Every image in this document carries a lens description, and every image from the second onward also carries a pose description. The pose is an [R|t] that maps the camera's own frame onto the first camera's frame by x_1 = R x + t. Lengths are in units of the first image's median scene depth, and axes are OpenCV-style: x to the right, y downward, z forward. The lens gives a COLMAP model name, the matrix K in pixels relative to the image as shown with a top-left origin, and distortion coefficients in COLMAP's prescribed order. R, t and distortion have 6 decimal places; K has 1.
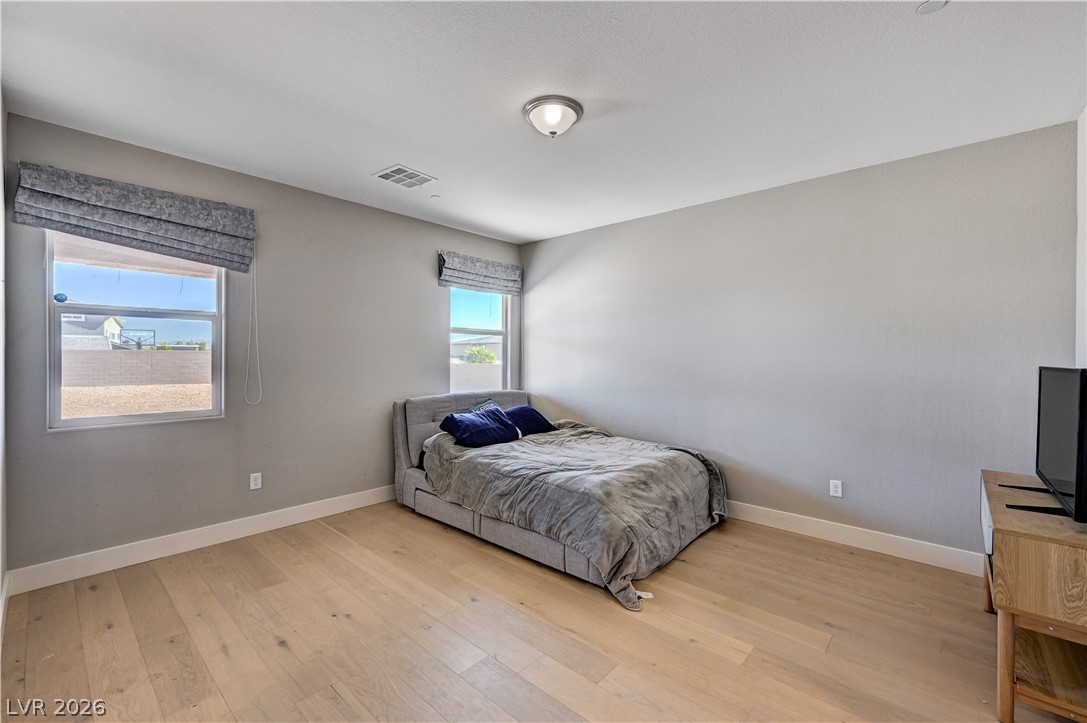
lens RADIAL K [[446.6, 0, 549.3], [0, 446.6, 359.2], [0, 0, 1]] dist [-0.002691, -0.000156]
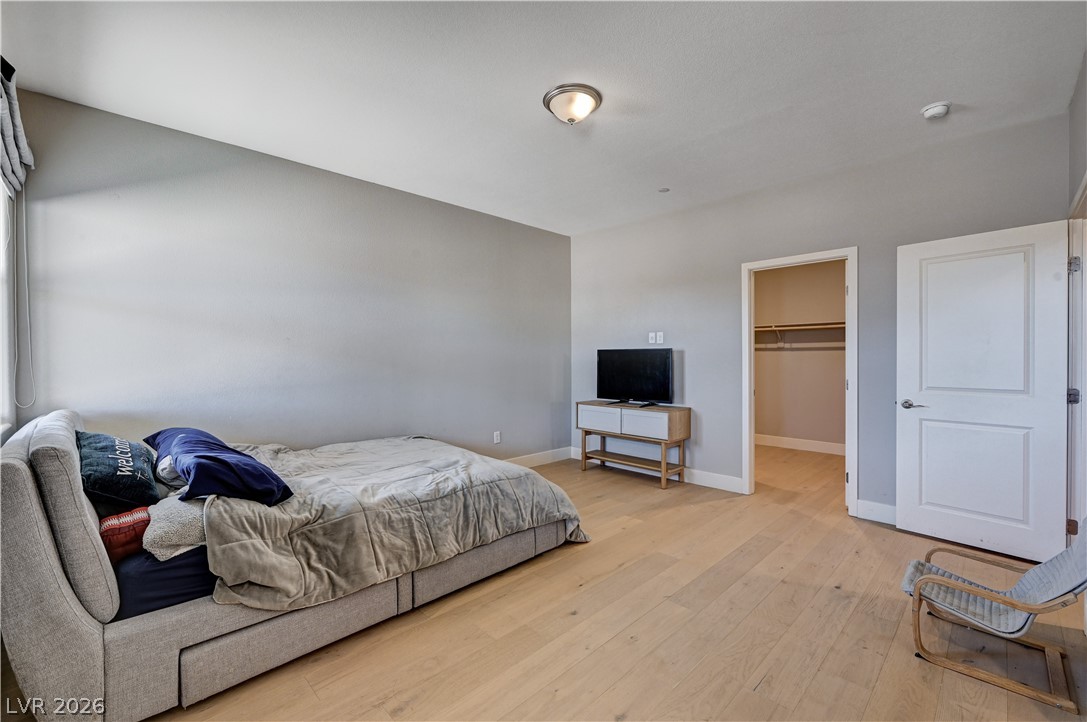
lens RADIAL K [[446.6, 0, 549.3], [0, 446.6, 358.7], [0, 0, 1]] dist [-0.002691, -0.000156]
pose [[0.078724, -0.011191, 0.996834, -1.032660], [0.007779, 0.999913, 0.010611, 0.035114], [-0.996866, 0.006919, 0.078804, 0.976245]]
